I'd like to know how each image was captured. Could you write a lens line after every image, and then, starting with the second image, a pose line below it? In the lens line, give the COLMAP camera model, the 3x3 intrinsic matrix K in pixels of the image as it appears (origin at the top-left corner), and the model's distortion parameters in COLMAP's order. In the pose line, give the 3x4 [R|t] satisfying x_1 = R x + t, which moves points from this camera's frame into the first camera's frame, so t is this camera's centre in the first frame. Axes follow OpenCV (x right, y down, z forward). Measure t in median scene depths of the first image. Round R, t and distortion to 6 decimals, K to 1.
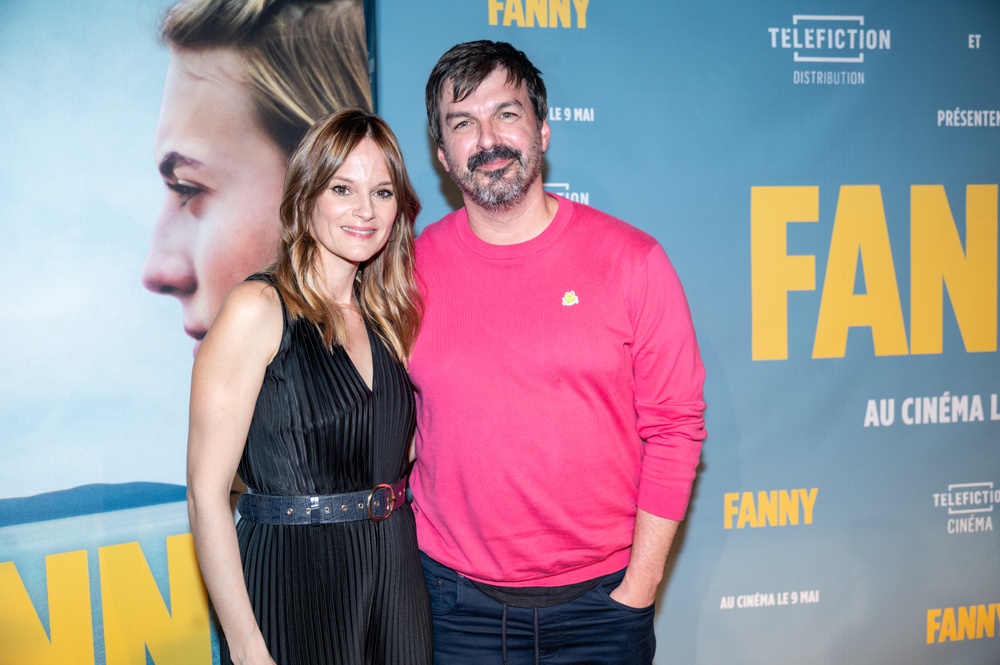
lens RADIAL K [[1124.7, 0, 495.4], [0, 1124.7, 328.5], [0, 0, 1]] dist [-0.030627, 0.041551]
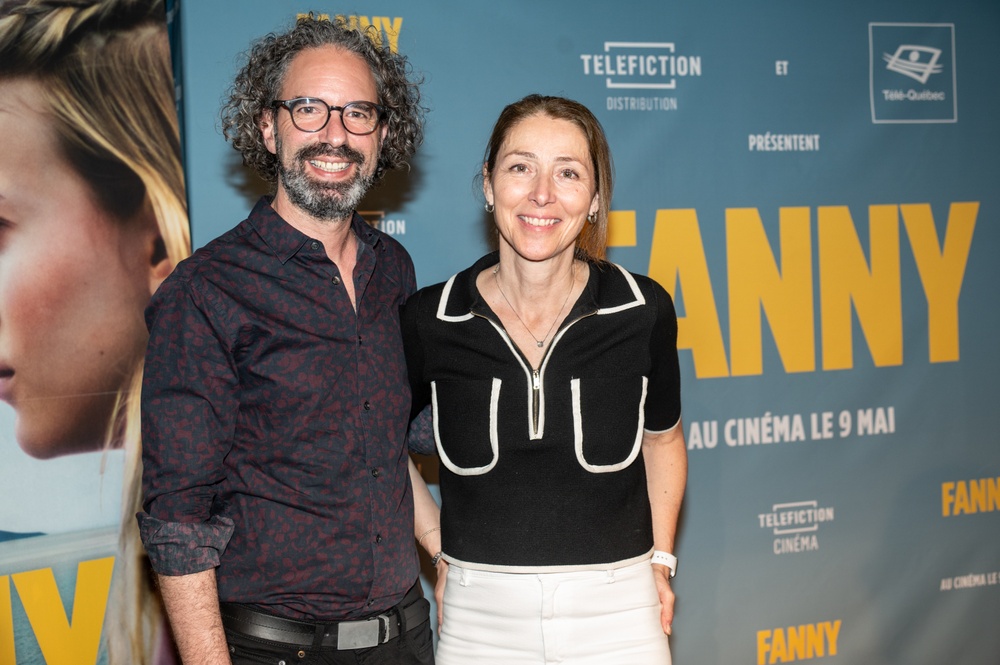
lens RADIAL K [[1346.2, 0, 518.7], [0, 1346.2, 326.6], [0, 0, 1]] dist [-0.047247, 0.128277]
pose [[0.990719, -0.021714, 0.134182, 0.023125], [0.026177, 0.999158, -0.031579, 0.013518], [-0.133383, 0.034799, 0.990453, -0.195593]]
